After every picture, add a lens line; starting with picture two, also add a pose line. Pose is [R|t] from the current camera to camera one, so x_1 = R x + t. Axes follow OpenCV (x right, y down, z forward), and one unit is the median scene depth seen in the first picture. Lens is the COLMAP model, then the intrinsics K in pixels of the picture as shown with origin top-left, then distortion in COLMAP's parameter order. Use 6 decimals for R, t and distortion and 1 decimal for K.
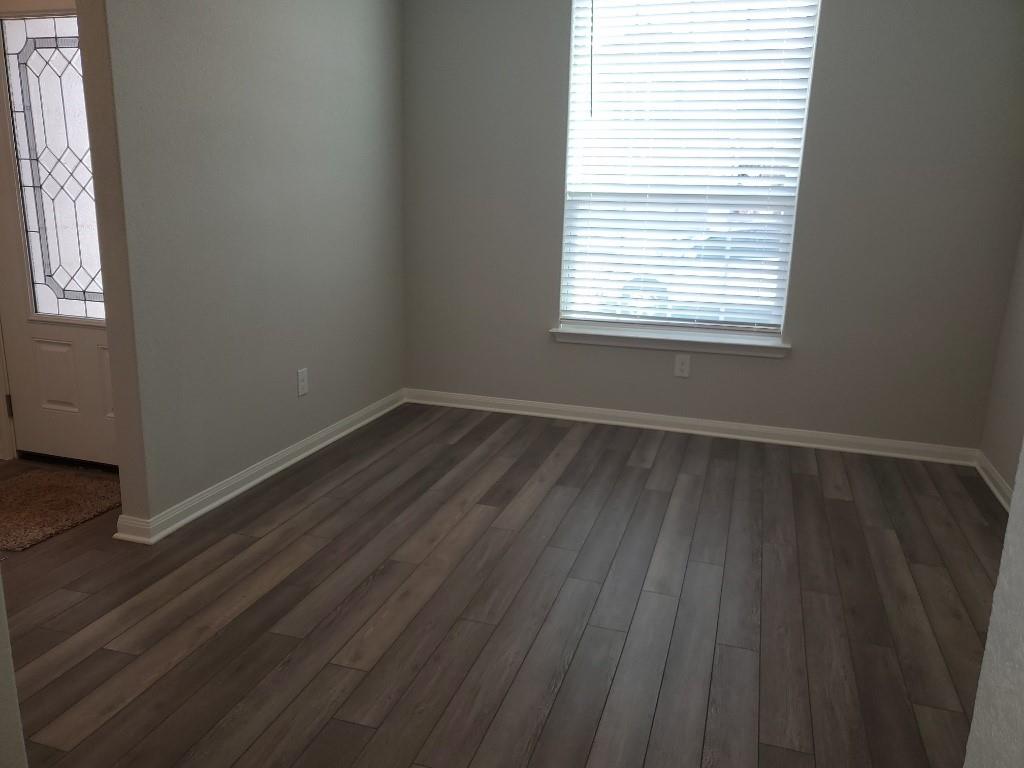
lens RADIAL K [[804.8, 0, 509.1], [0, 804.8, 386.5], [0, 0, 1]] dist [0.031518, -0.019979]
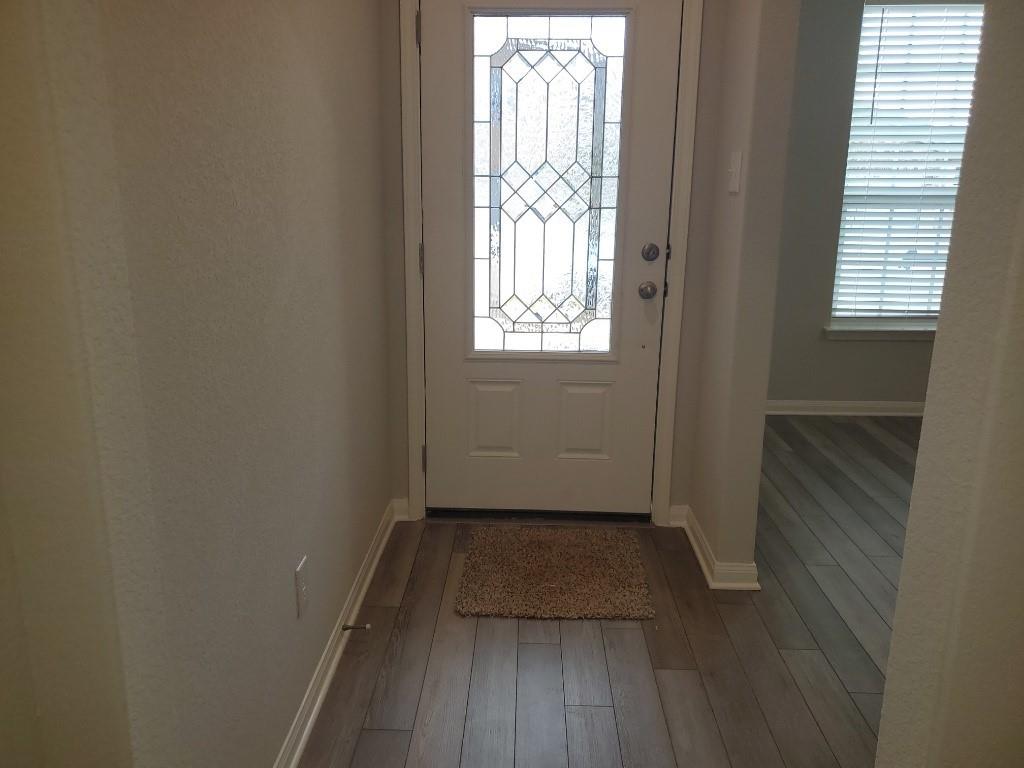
lens RADIAL K [[804.8, 0, 510.5], [0, 804.8, 381.8], [0, 0, 1]] dist [0.031518, -0.019979]
pose [[0.959970, -0.080545, 0.268273, -0.782572], [0.078995, 0.996737, 0.016583, -0.067268], [-0.268734, 0.005273, 0.963200, 0.148071]]
